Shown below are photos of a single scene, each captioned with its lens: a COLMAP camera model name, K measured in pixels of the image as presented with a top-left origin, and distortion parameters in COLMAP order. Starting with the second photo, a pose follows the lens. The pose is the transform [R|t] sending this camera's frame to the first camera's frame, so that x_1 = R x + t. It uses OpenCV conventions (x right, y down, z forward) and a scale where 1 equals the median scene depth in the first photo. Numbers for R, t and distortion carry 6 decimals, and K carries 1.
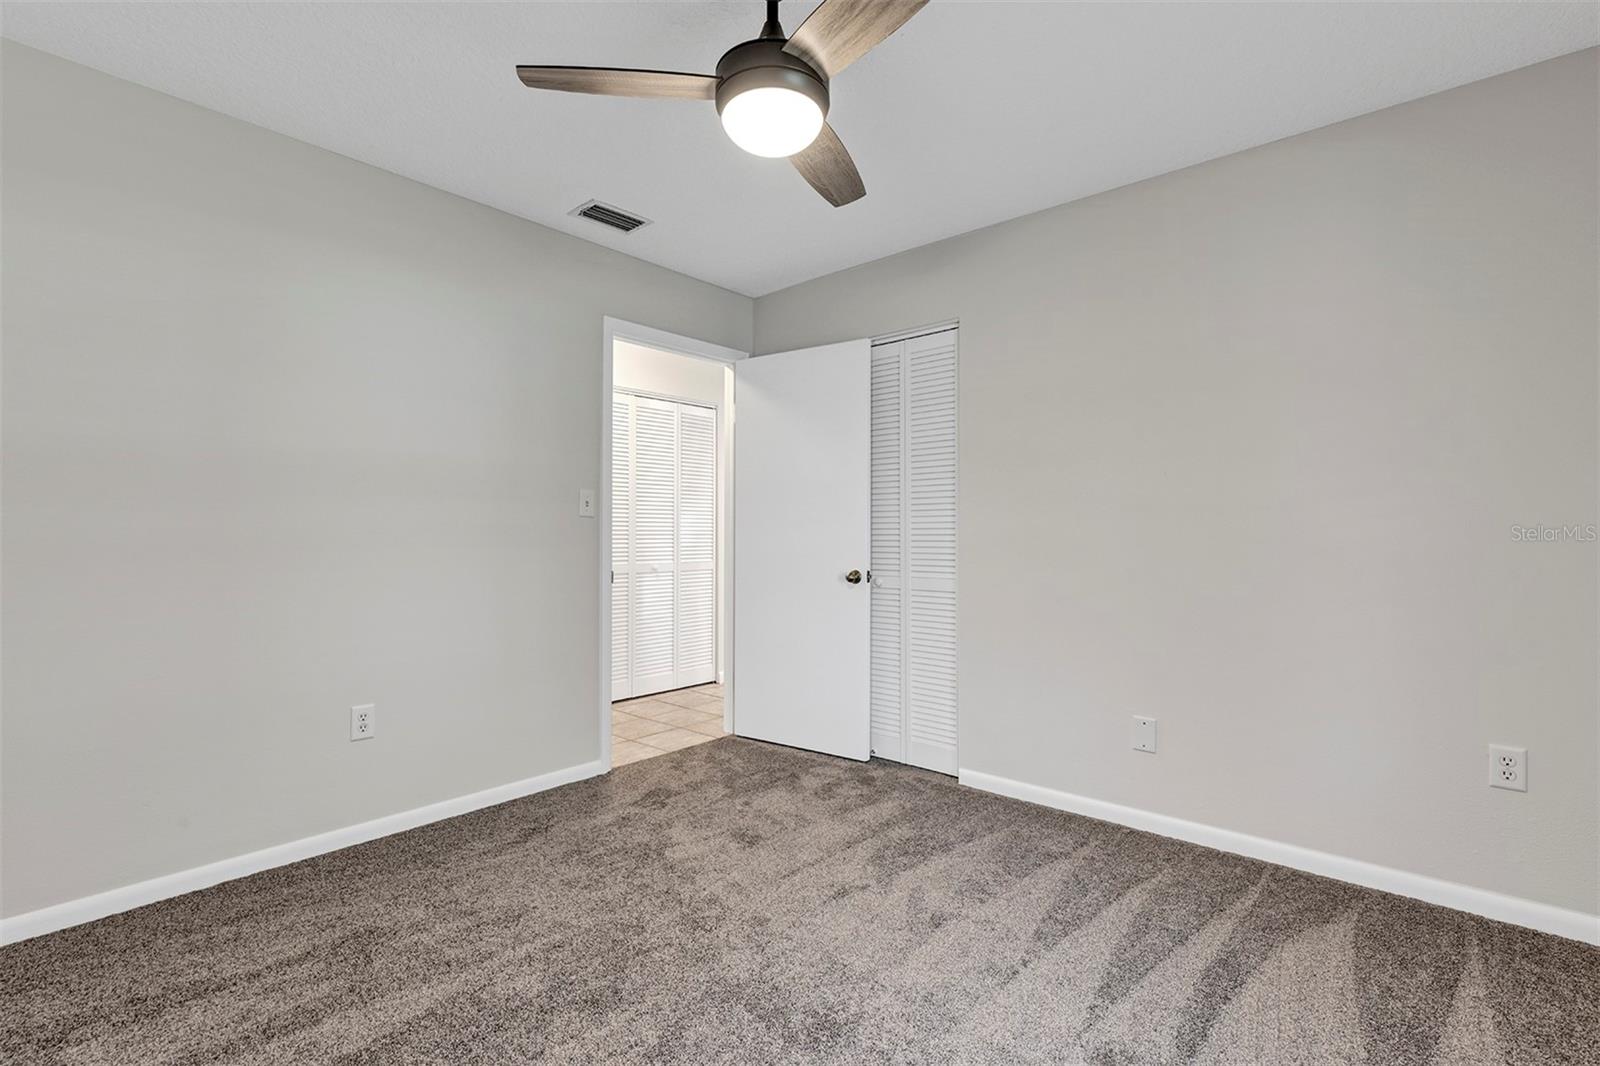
lens RADIAL K [[736.6, 0, 799.5], [0, 736.6, 533.0], [0, 0, 1]] dist [0.008105, 0.000530]
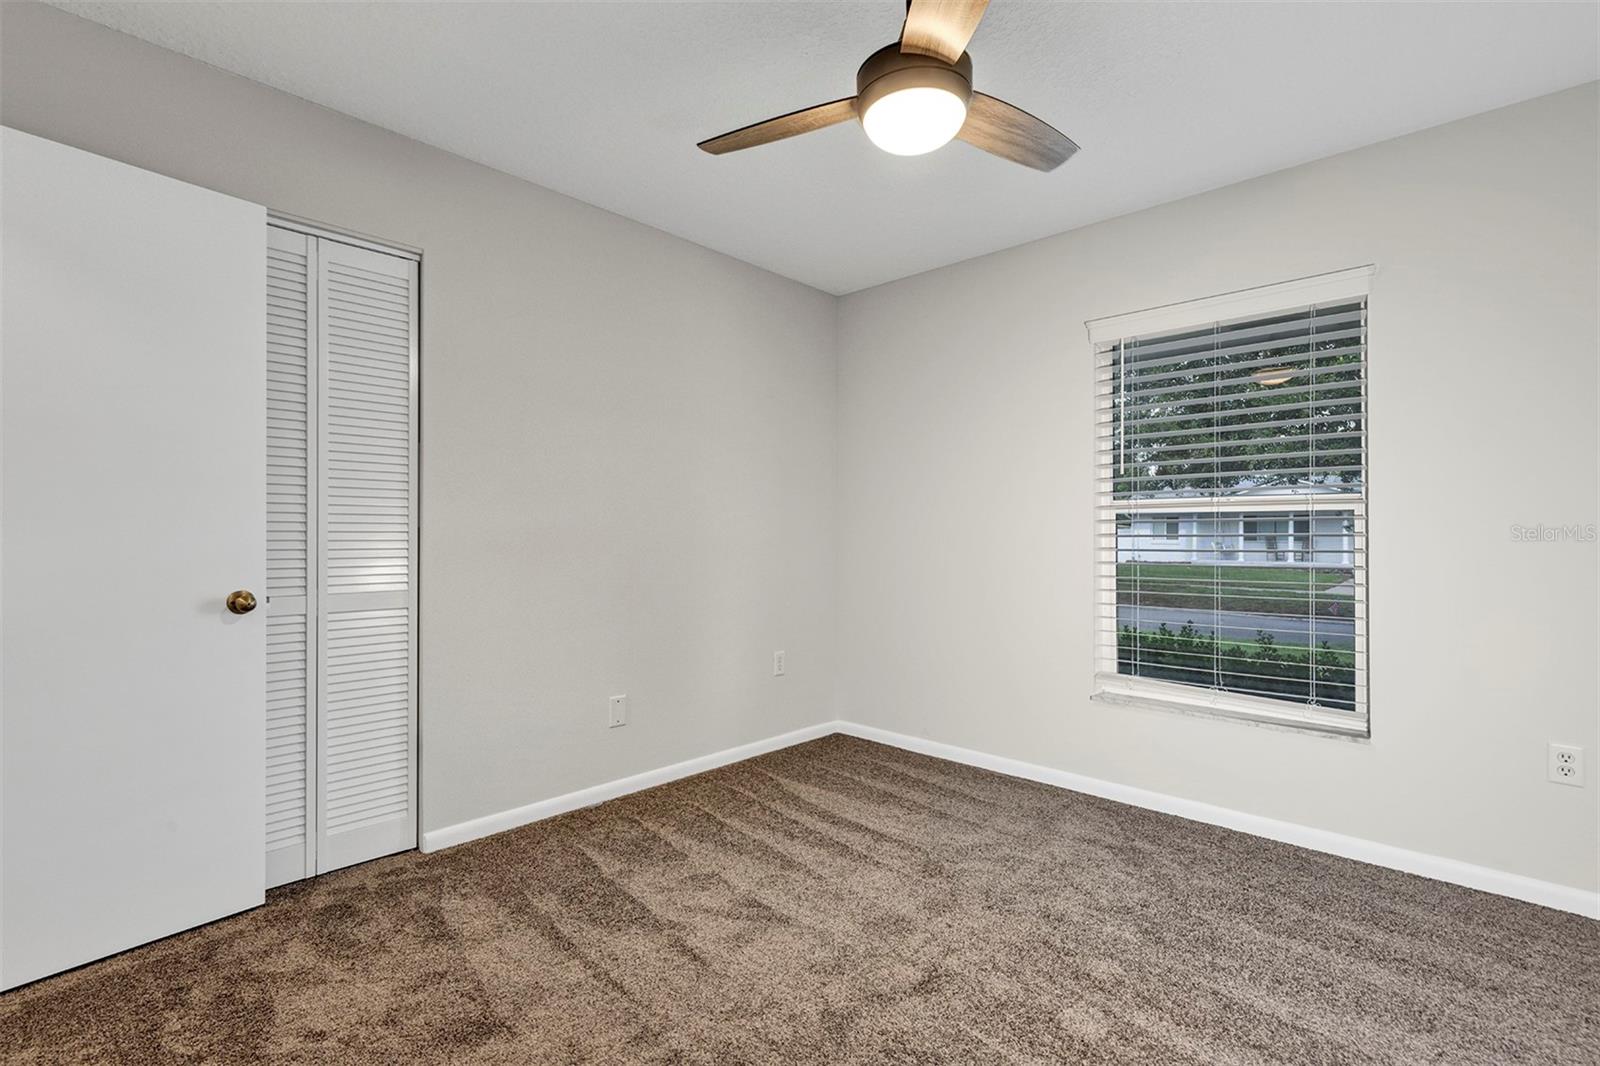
lens RADIAL K [[736.6, 0, 799.5], [0, 736.6, 533.0], [0, 0, 1]] dist [0.008105, 0.000530]
pose [[0.037861, 0.003927, 0.999275, -0.604617], [-0.006781, 0.999970, -0.003673, 0.004737], [-0.999260, -0.006637, 0.037886, 0.645817]]
